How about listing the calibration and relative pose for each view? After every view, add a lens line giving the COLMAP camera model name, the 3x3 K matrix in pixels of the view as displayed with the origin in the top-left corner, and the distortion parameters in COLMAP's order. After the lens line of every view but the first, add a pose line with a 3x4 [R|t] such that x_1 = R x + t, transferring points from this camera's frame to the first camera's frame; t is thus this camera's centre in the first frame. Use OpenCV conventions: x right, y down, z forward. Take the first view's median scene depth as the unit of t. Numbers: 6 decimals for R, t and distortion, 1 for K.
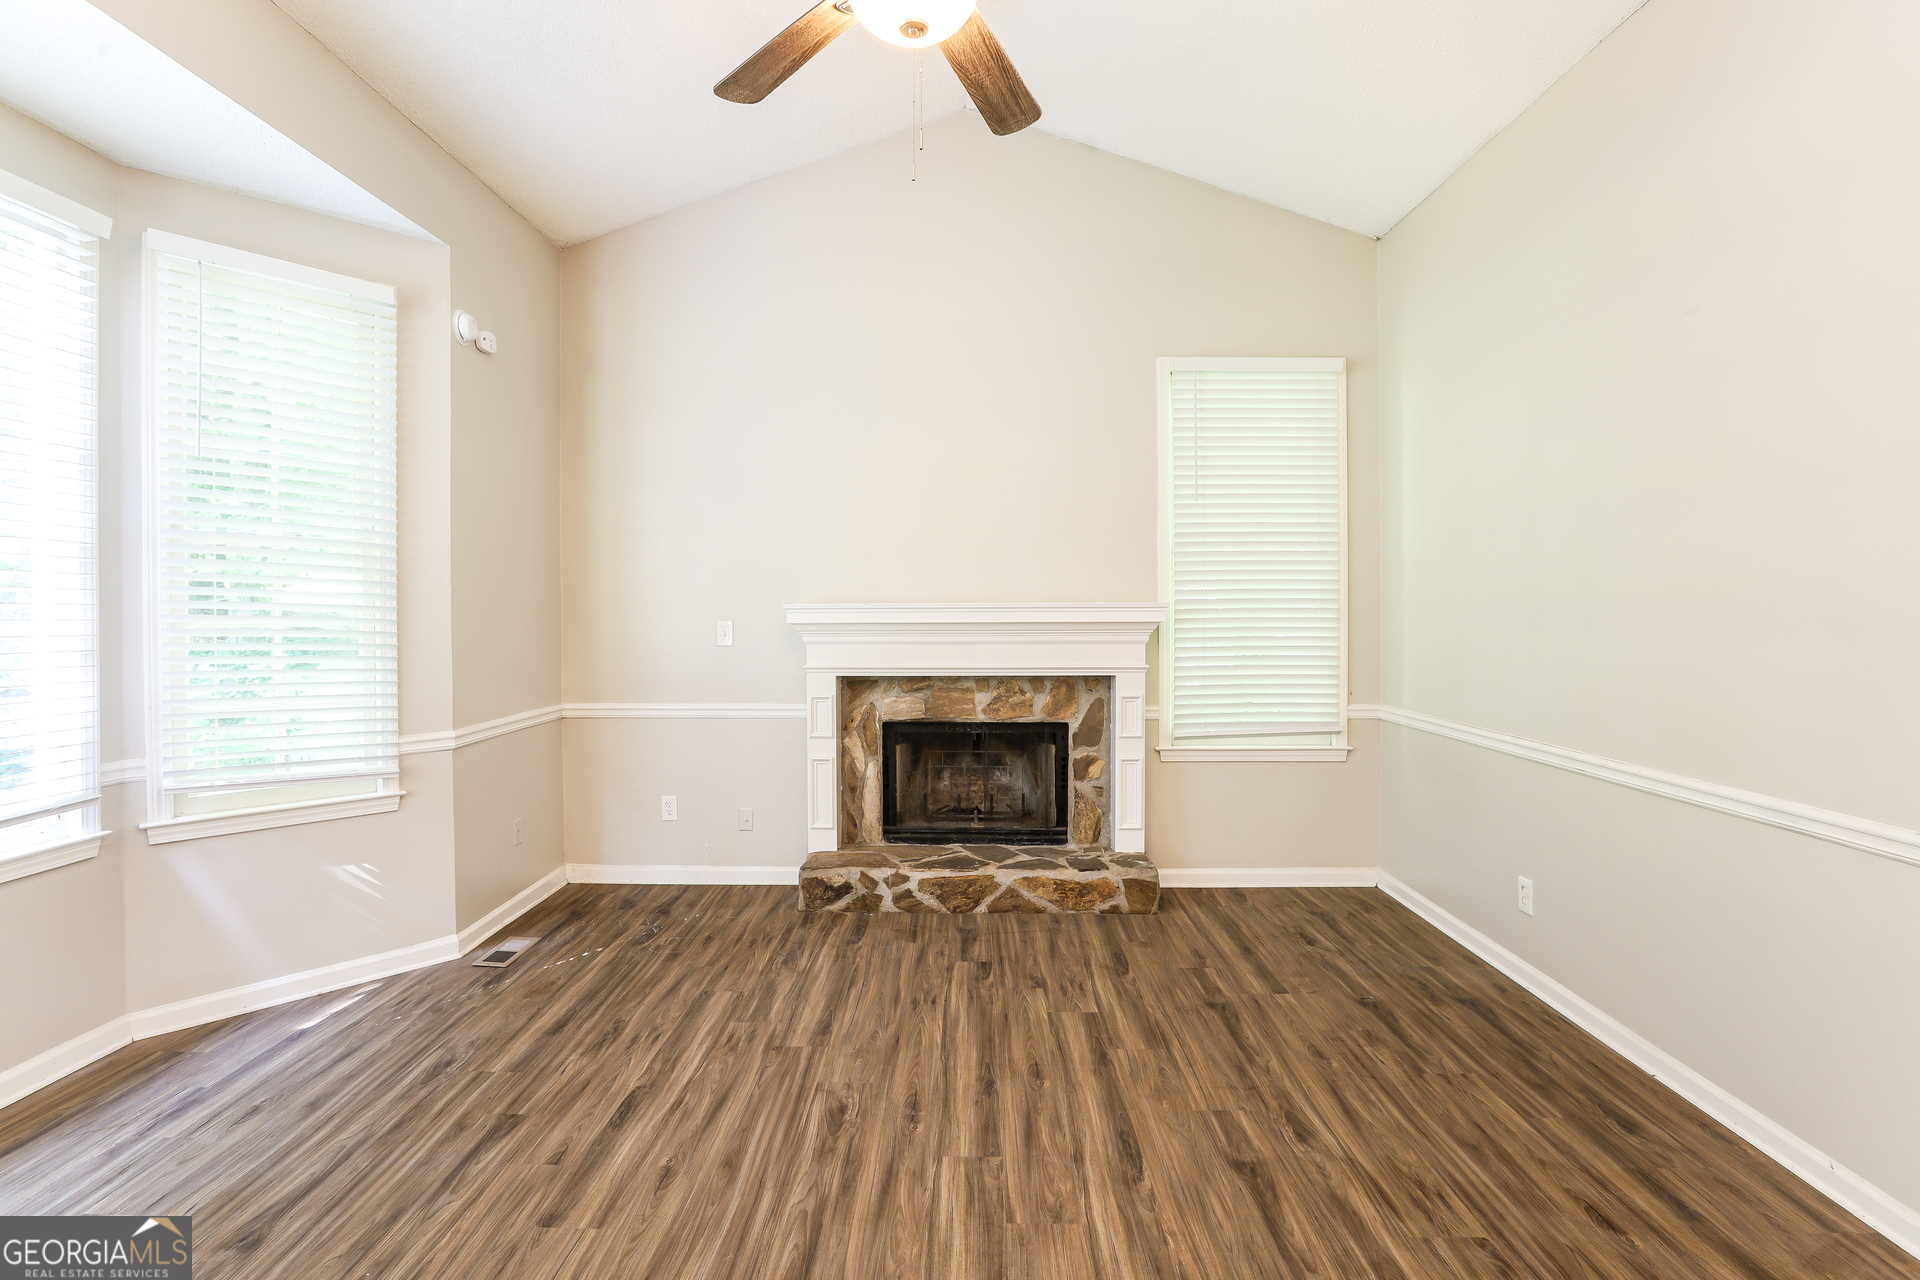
lens RADIAL K [[898.3, 0, 931.2], [0, 898.3, 611.7], [0, 0, 1]] dist [-0.035513, 0.008114]
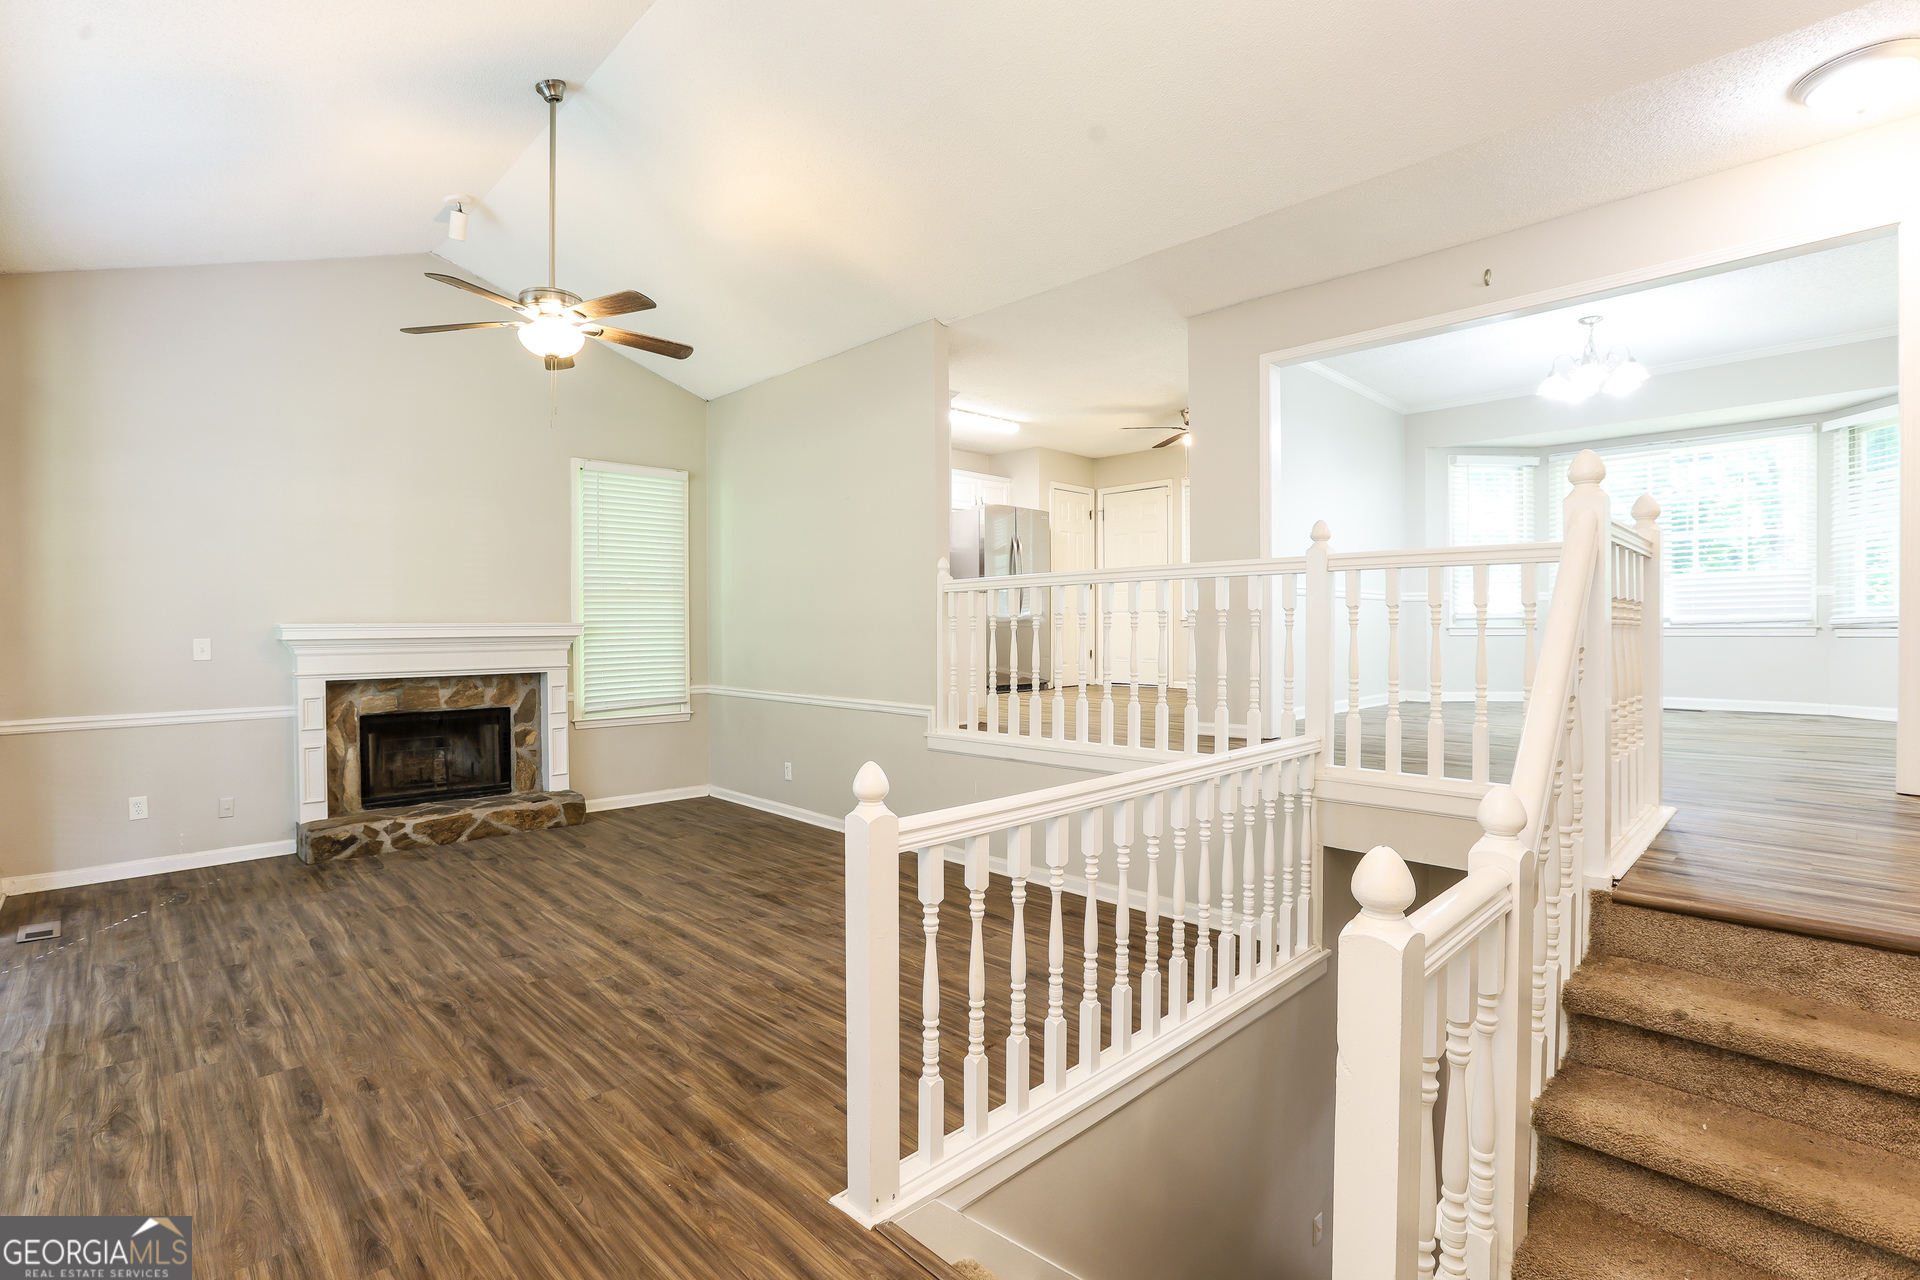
lens RADIAL K [[898.3, 0, 971.5], [0, 898.3, 649.1], [0, 0, 1]] dist [-0.035513, 0.008114]
pose [[0.691058, -0.021855, 0.722469, -0.376309], [0.005152, 0.999666, 0.025313, -0.000132], [-0.722781, -0.013770, 0.690940, -0.524247]]
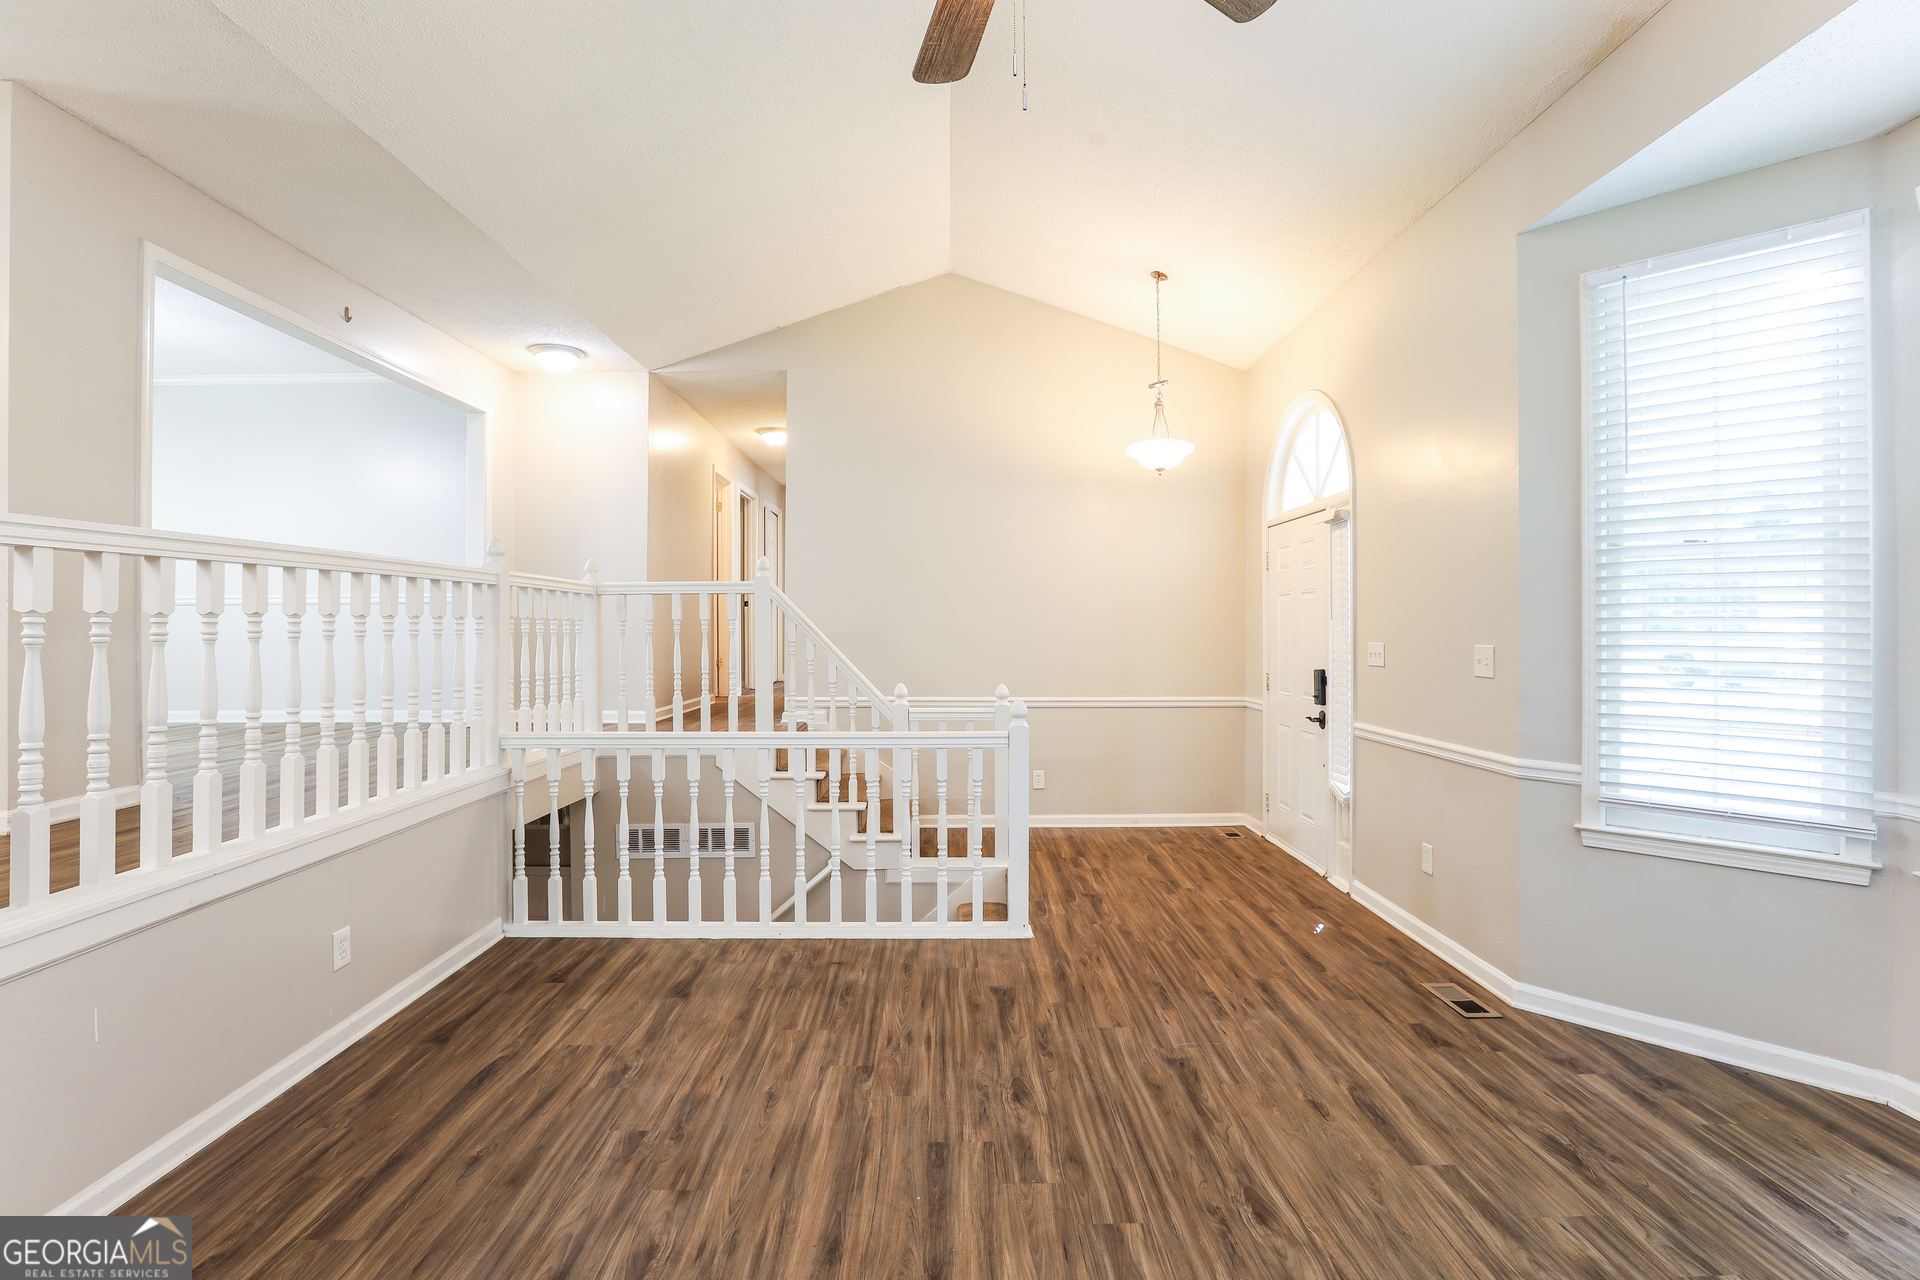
lens RADIAL K [[898.3, 0, 959.1], [0, 898.3, 630.4], [0, 0, 1]] dist [-0.035513, 0.008114]
pose [[-0.998938, -0.003807, -0.045919, 0.055683], [-0.003673, 0.999989, -0.003011, 0.003600], [0.045929, -0.002840, -0.998941, 0.841315]]
